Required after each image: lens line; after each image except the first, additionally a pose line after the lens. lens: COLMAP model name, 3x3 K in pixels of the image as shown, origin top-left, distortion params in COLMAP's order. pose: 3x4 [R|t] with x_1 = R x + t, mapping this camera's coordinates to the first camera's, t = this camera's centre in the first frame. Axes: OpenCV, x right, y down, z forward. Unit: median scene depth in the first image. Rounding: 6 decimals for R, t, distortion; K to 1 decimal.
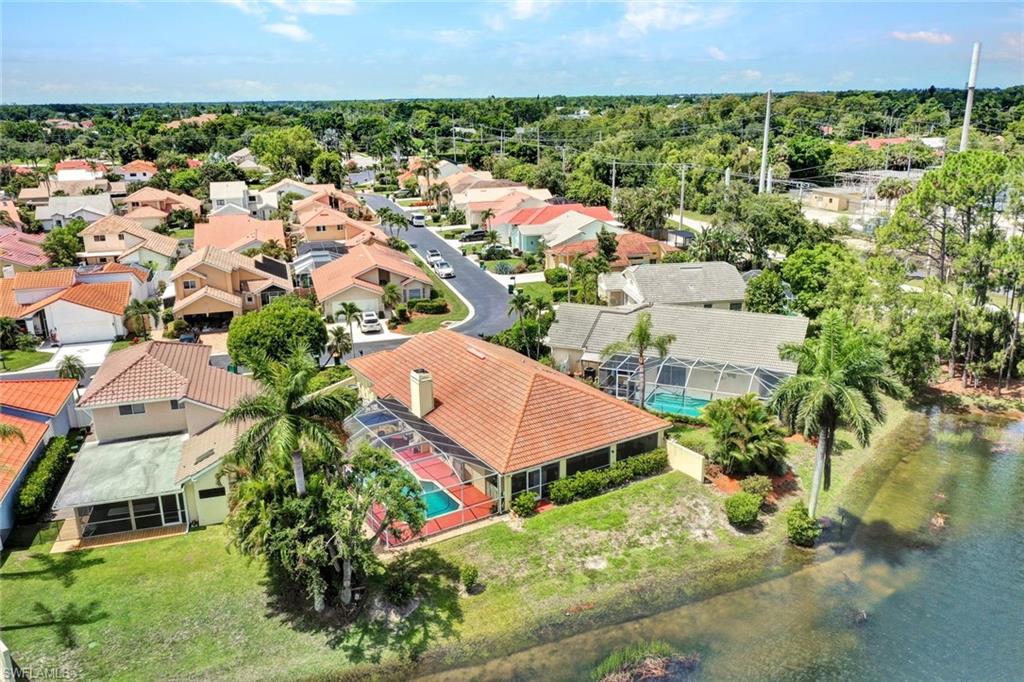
lens RADIAL K [[815.7, 0, 512.0], [0, 815.7, 341.0], [0, 0, 1]] dist [0.002487, 0.000924]
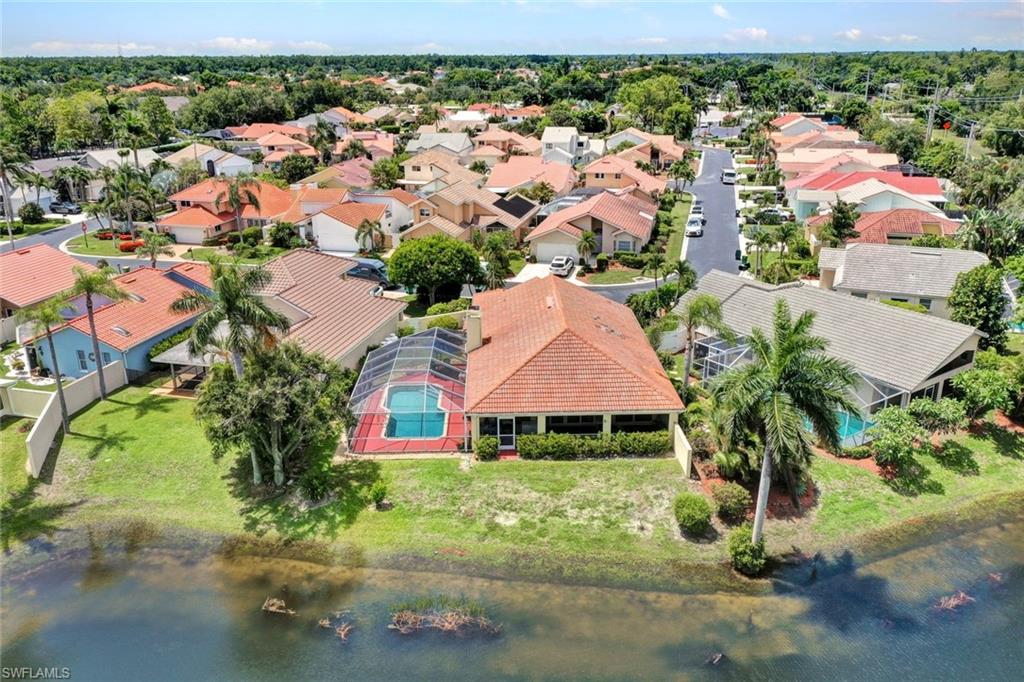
lens RADIAL K [[815.7, 0, 512.0], [0, 815.7, 341.0], [0, 0, 1]] dist [0.002487, 0.000924]
pose [[0.858372, 0.176553, -0.481692, 0.318350], [-0.151107, 0.984274, 0.091491, -0.017343], [0.490270, -0.005746, 0.871552, 0.086160]]
